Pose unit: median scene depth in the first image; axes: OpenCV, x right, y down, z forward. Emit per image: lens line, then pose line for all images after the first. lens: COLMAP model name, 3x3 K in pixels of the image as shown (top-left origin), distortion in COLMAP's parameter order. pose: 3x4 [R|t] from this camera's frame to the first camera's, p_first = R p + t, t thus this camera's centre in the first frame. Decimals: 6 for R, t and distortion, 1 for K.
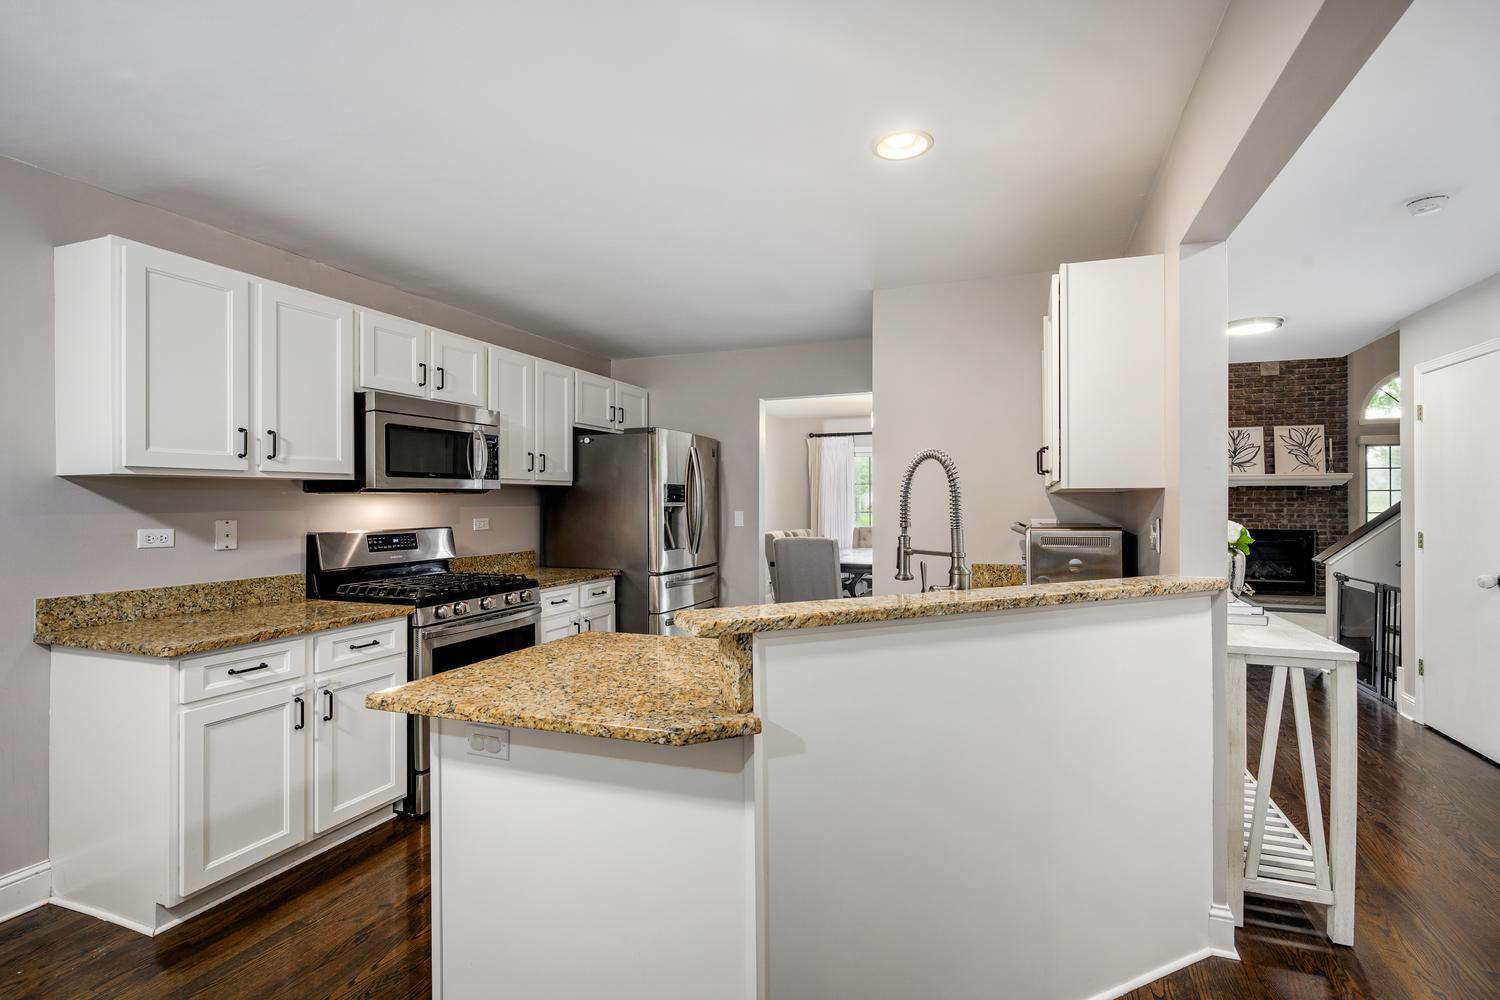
lens RADIAL K [[686.9, 0, 763.8], [0, 686.9, 494.8], [0, 0, 1]] dist [0.006986, 0.000234]
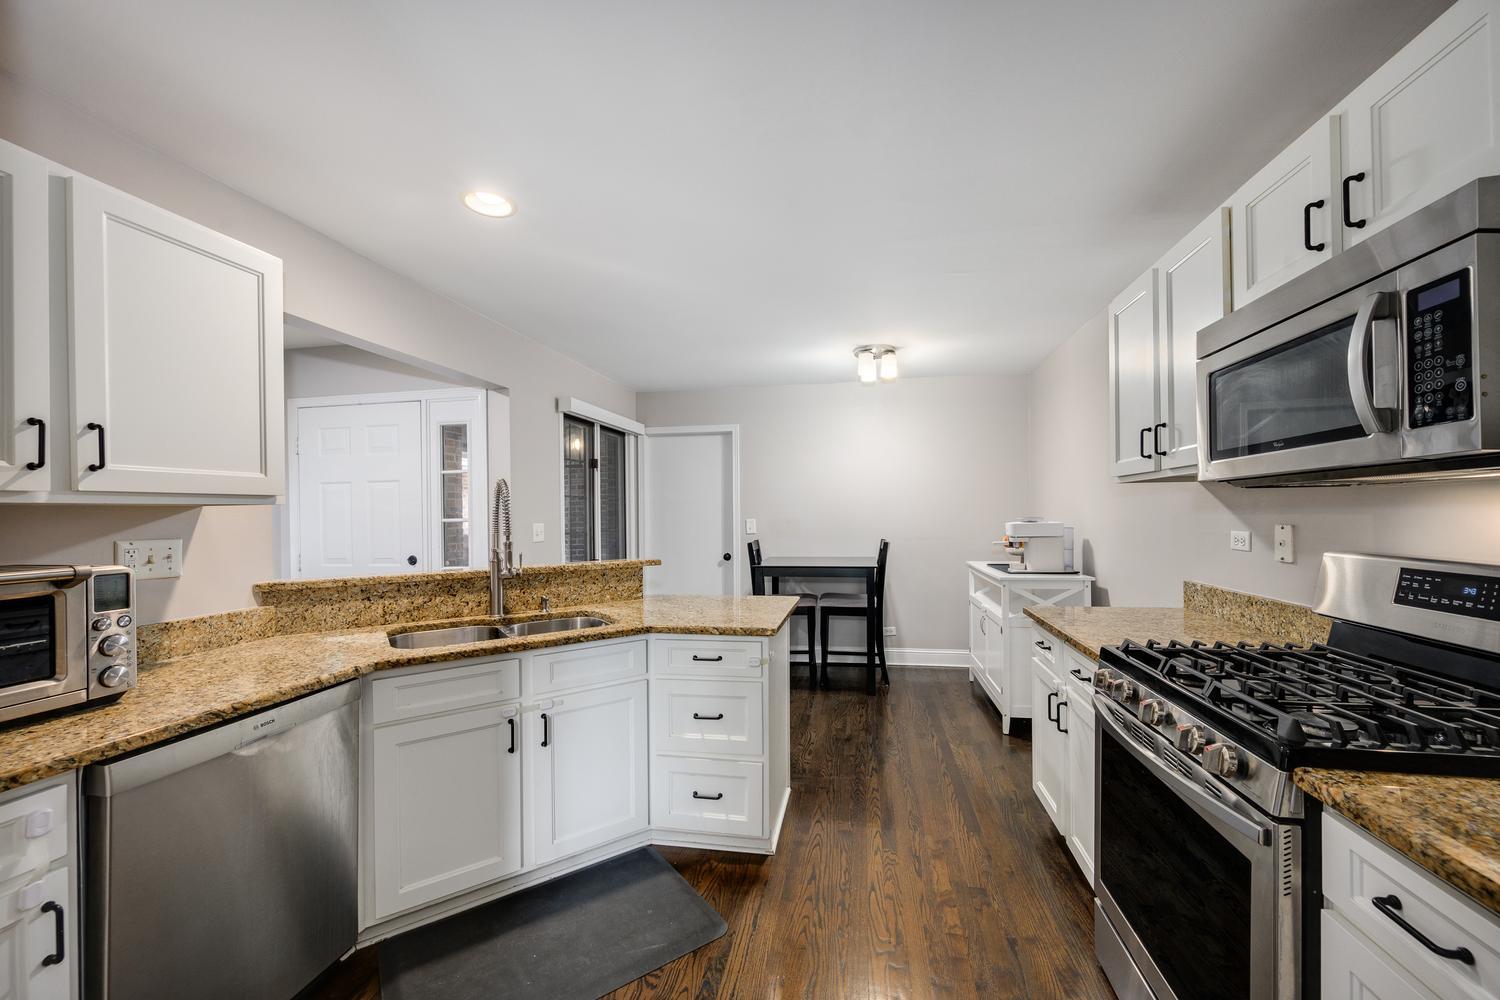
lens RADIAL K [[589.8, 0, 754.5], [0, 589.8, 502.9], [0, 0, 1]] dist [-0.001139, -0.000047]
pose [[-0.984124, 0.005886, -0.177383, -0.052885], [0.010473, 0.999634, -0.024934, 0.019051], [0.177171, -0.026396, -0.983826, 1.352775]]
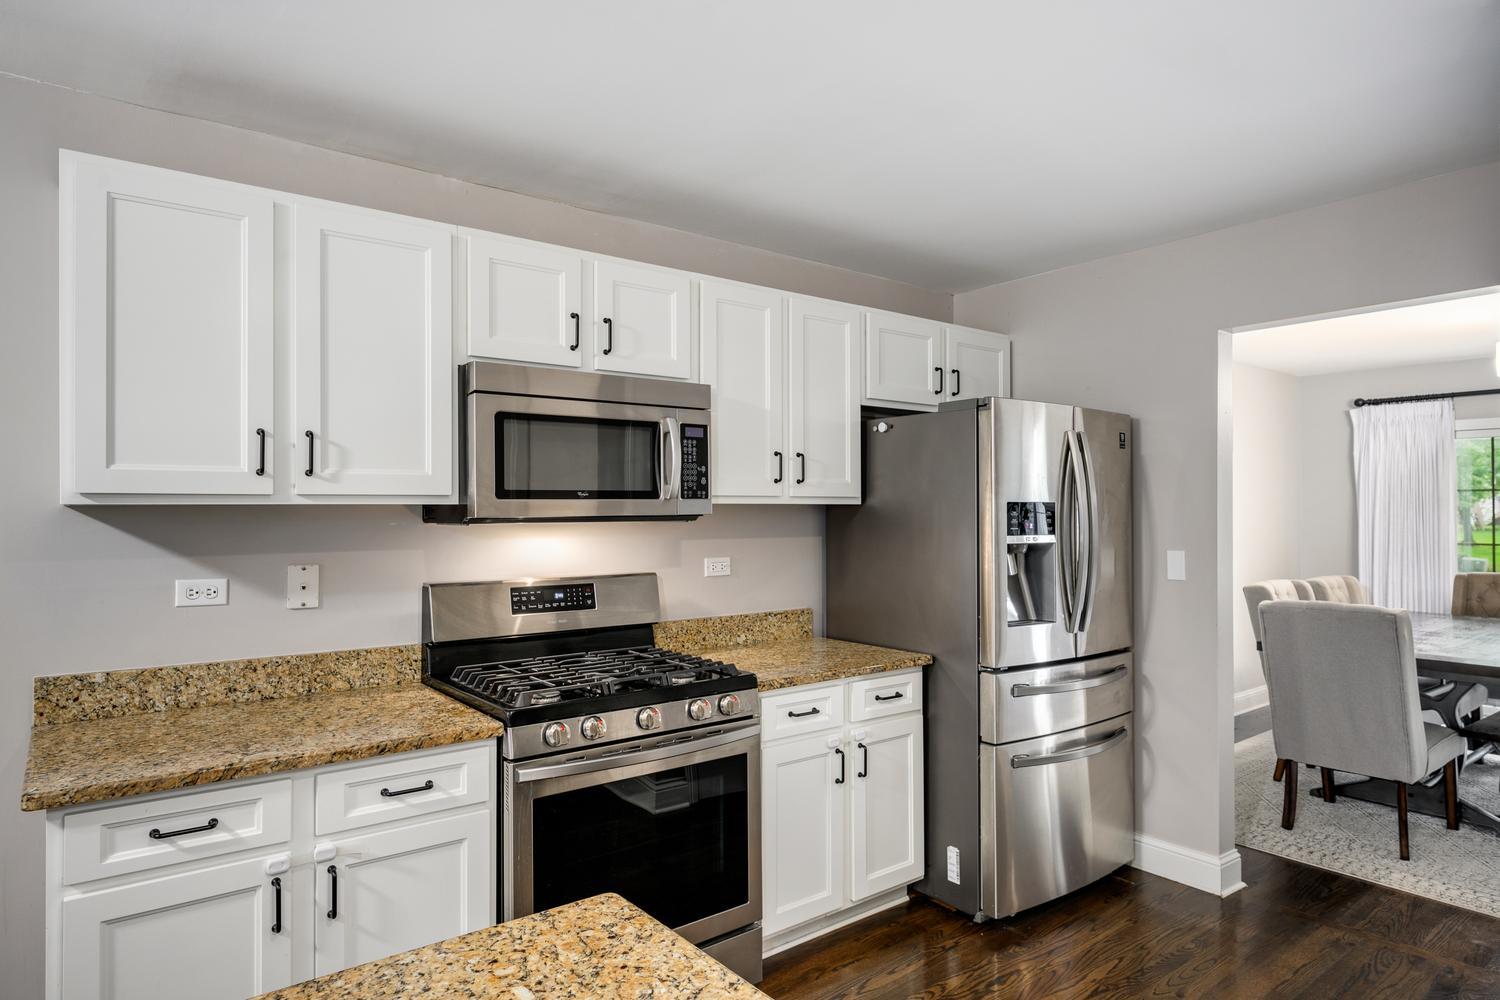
lens RADIAL K [[892.0, 0, 788.1], [0, 892.0, 499.5], [0, 0, 1]] dist [-0.002324, -0.000160]
pose [[0.869441, -0.003391, -0.494024, 0.064828], [0.002432, 0.999994, -0.002585, -0.021557], [0.494030, 0.001047, 0.869444, 0.407392]]
